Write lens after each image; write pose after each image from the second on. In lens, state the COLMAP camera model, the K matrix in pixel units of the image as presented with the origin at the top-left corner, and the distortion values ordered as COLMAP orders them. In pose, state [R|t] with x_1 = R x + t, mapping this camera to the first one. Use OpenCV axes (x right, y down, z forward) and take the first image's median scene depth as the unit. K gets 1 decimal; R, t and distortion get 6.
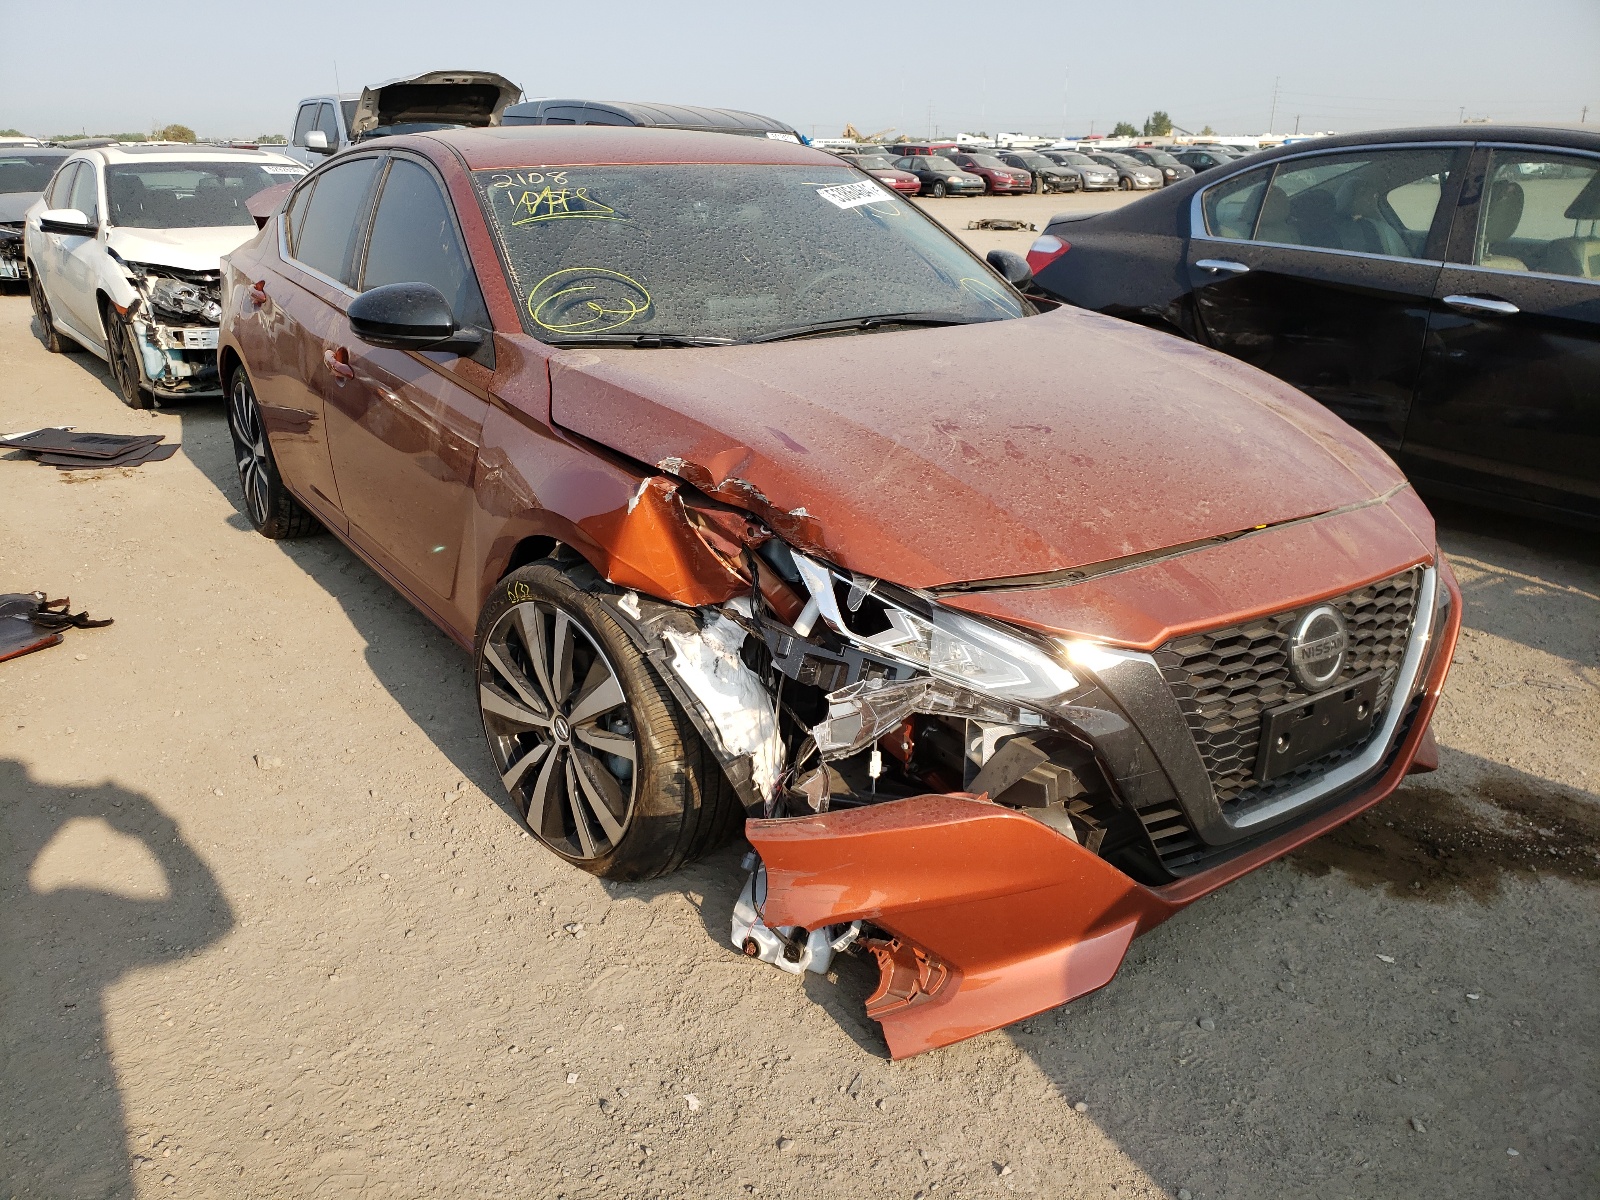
lens RADIAL K [[1206.0, 0, 788.5], [0, 1206.0, 608.6], [0, 0, 1]] dist [0.016113, -0.015974]
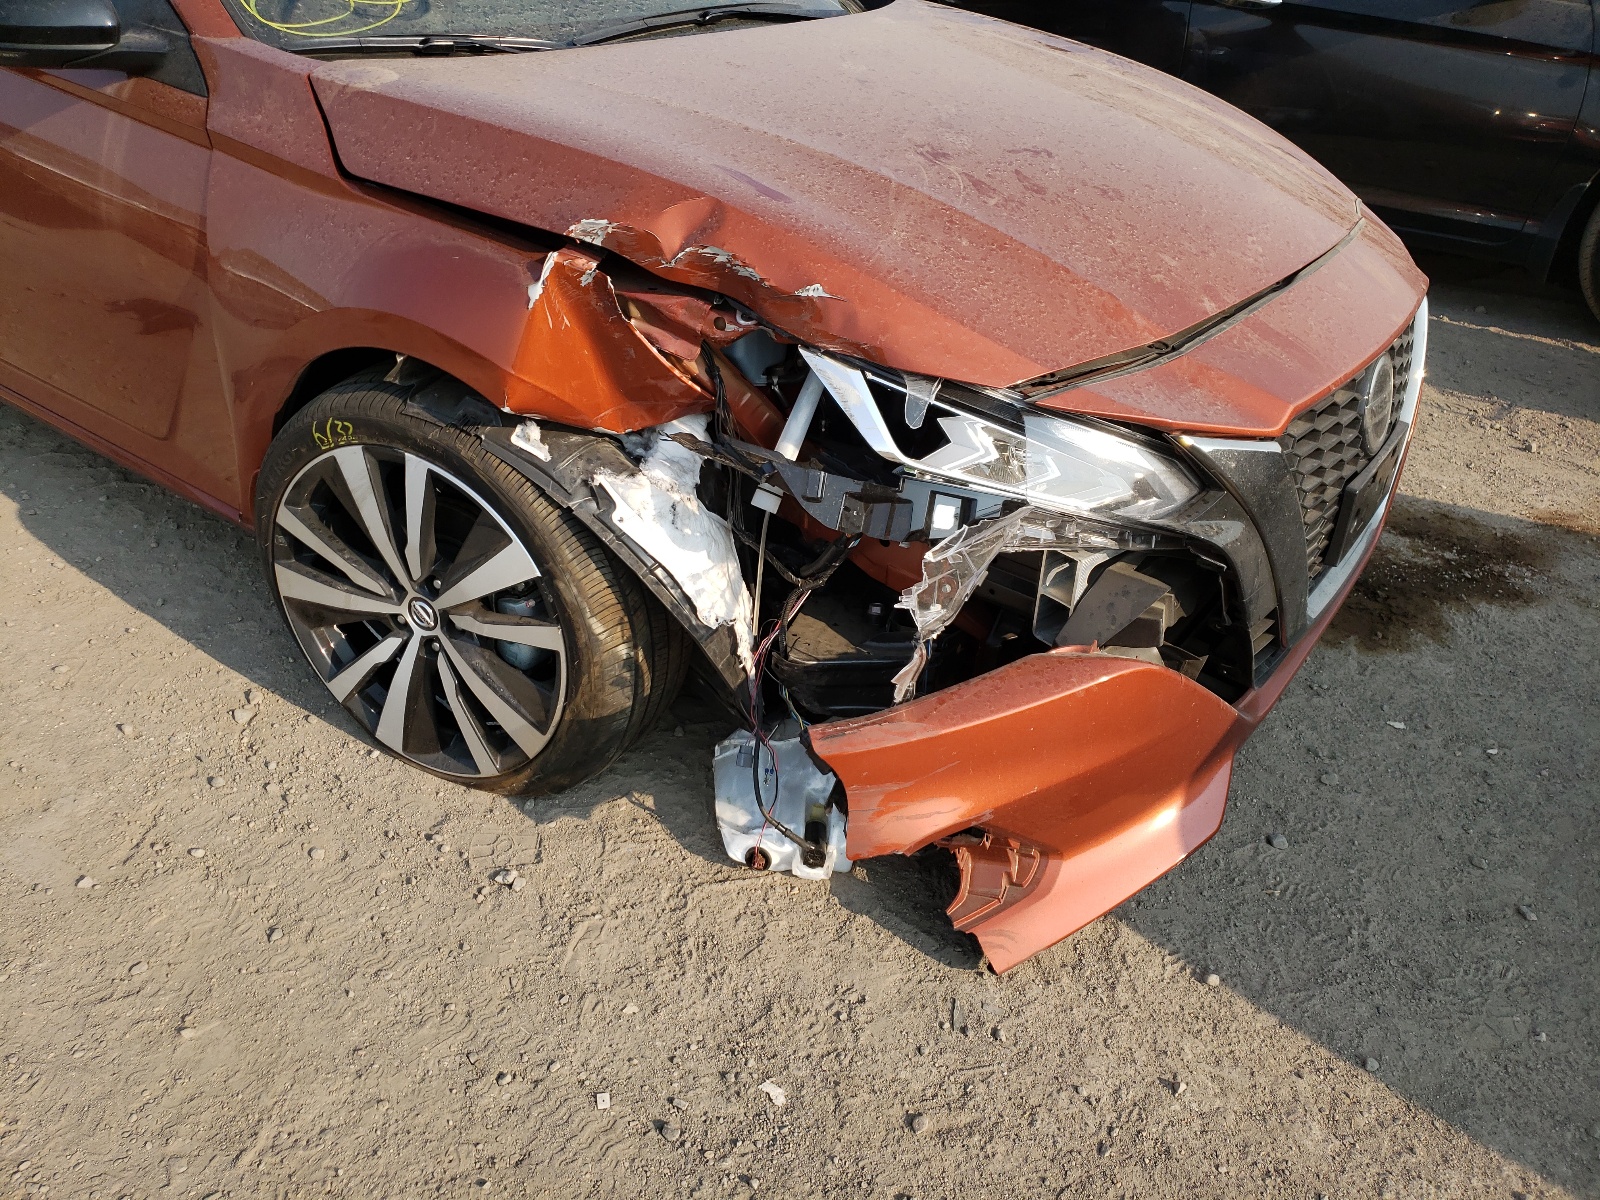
lens RADIAL K [[1206.0, 0, 810.8], [0, 1206.0, 590.0], [0, 0, 1]] dist [0.016113, -0.015974]
pose [[0.946712, -0.148688, 0.285707, -0.200447], [0.090424, 0.974088, 0.207309, -0.051722], [-0.309128, -0.170427, 0.935625, 0.288724]]
